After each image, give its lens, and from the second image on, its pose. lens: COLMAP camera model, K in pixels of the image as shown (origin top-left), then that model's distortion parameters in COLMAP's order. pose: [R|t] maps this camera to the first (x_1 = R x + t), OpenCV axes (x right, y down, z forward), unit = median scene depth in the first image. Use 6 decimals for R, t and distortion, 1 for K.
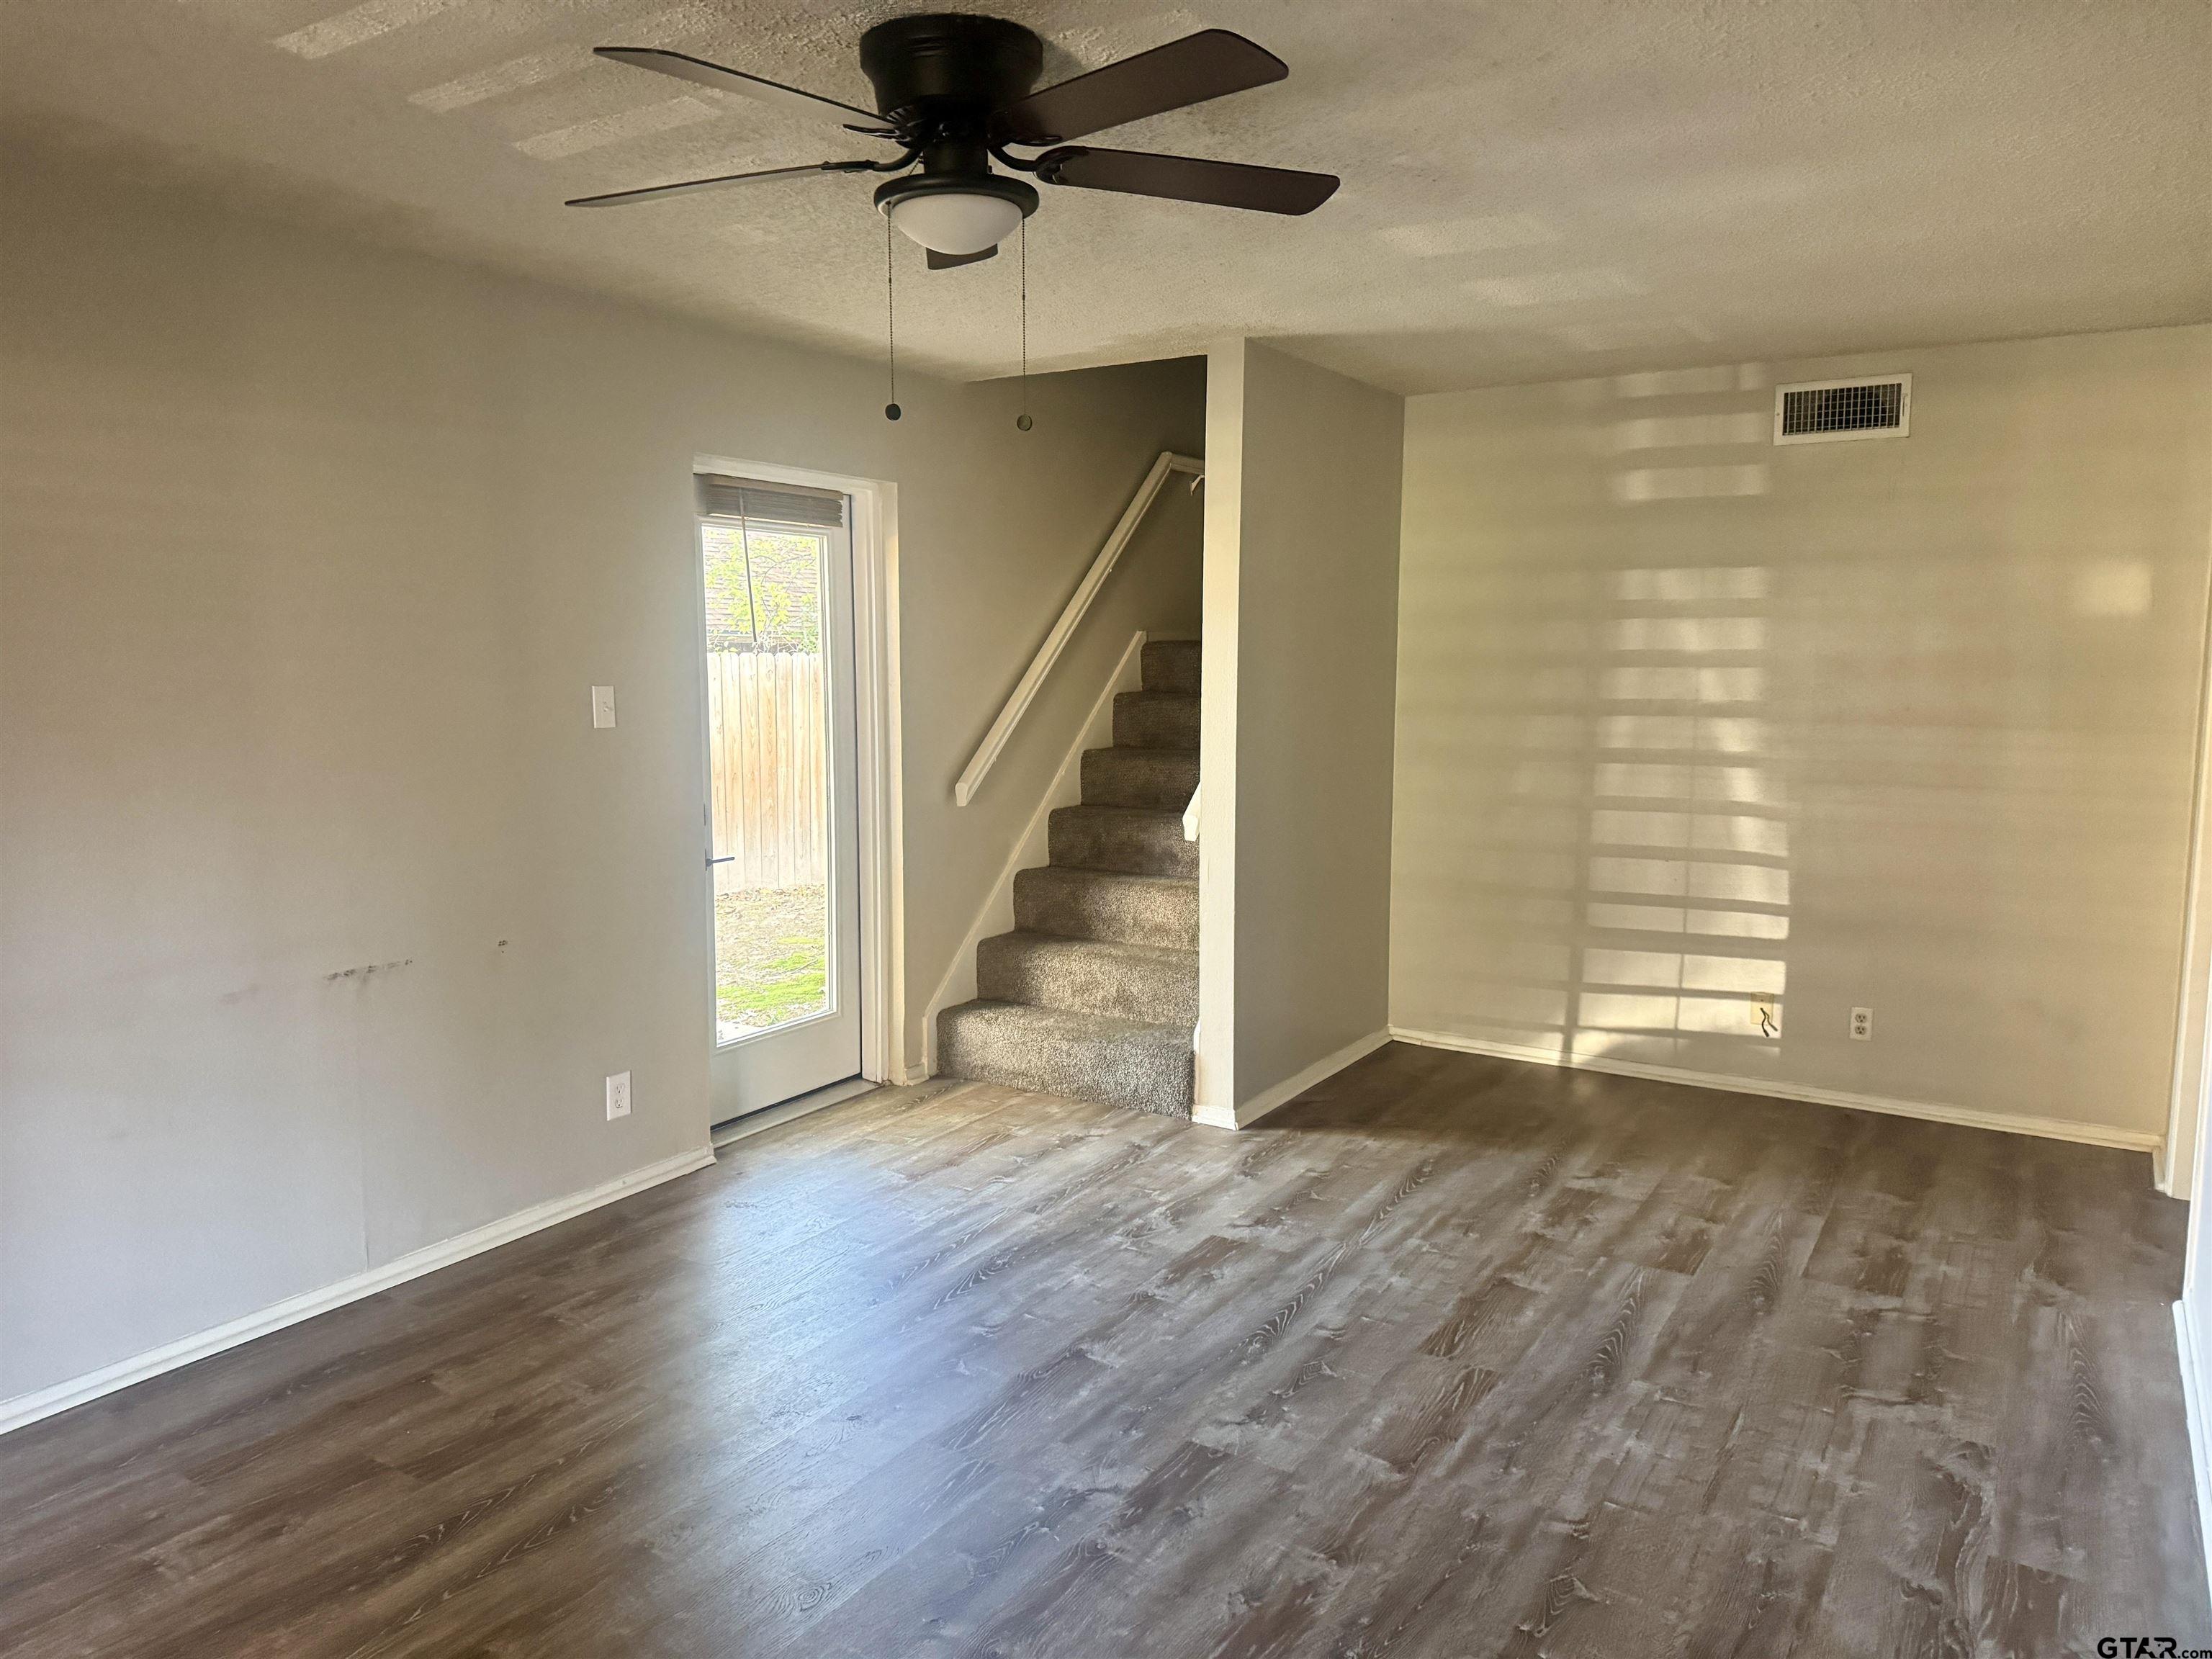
lens RADIAL K [[1552.0, 0, 1104.1], [0, 1552.0, 824.9], [0, 0, 1]] dist [0.020465, -0.006755]
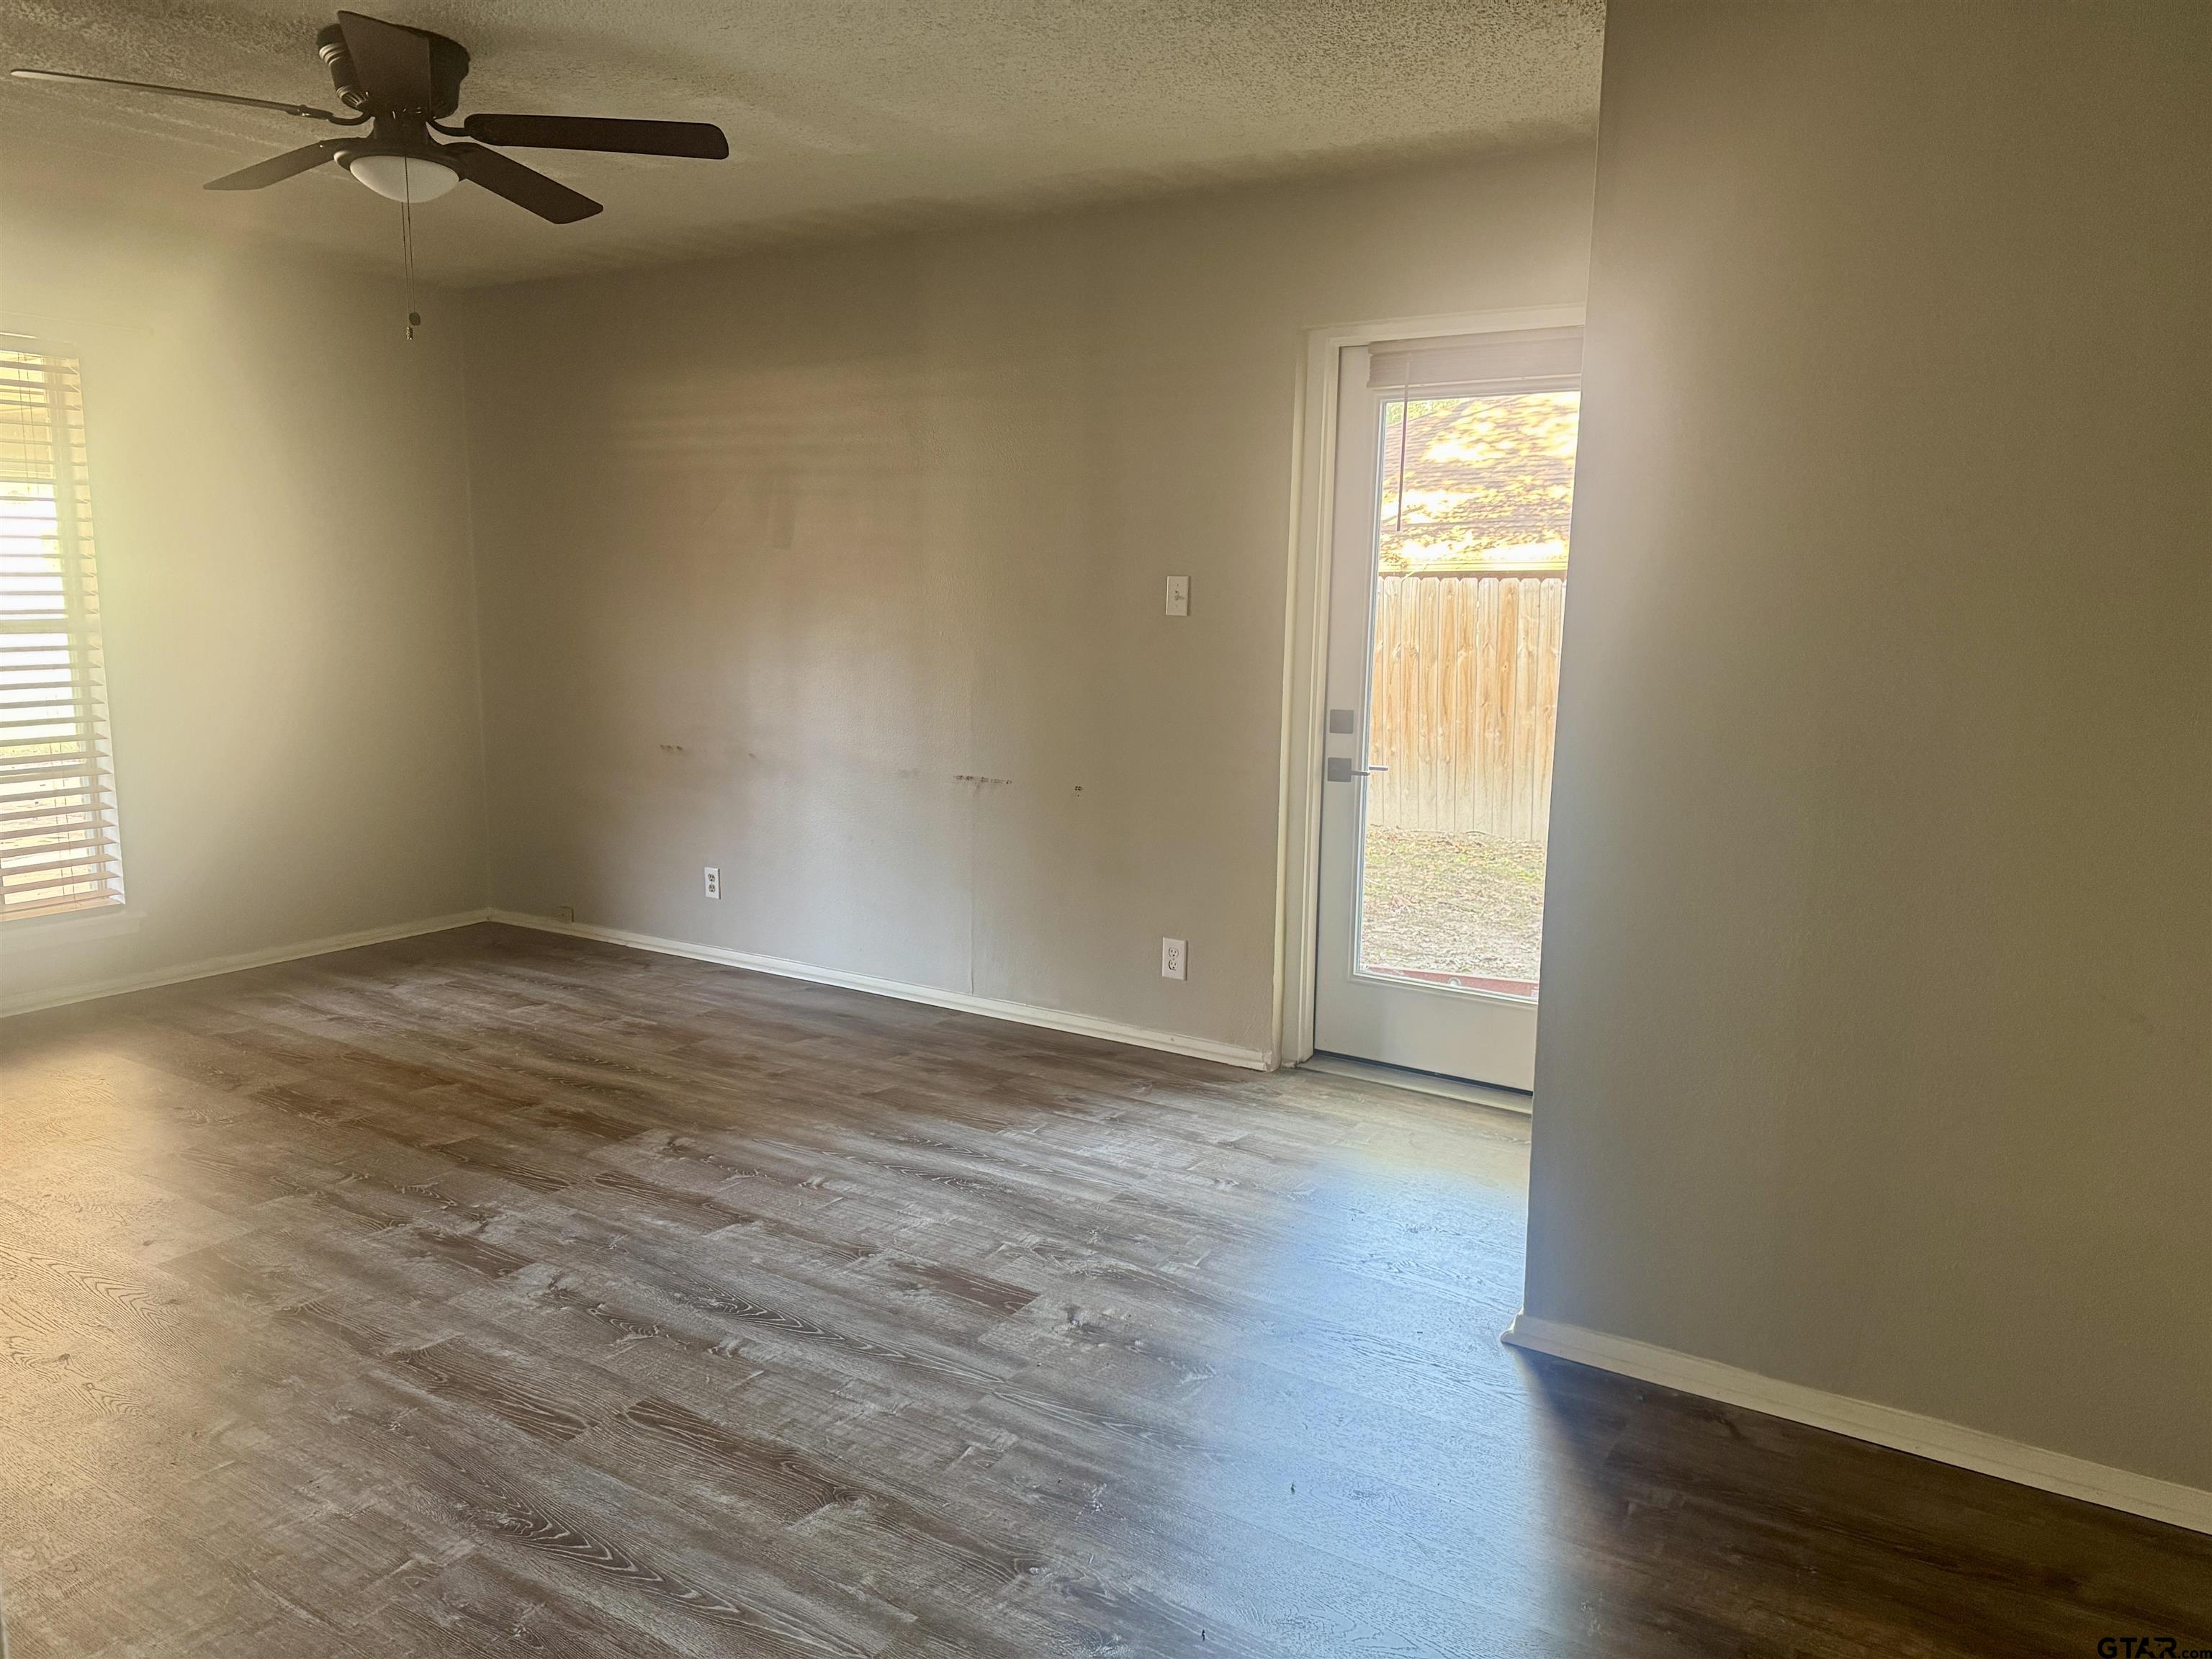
lens RADIAL K [[1552.0, 0, 1103.3], [0, 1552.0, 835.9], [0, 0, 1]] dist [0.020465, -0.006755]
pose [[-0.003225, 0.170459, -0.985360, 0.875741], [-0.126954, 0.977322, 0.169484, -0.102471], [0.991903, 0.125642, 0.018489, 1.095197]]
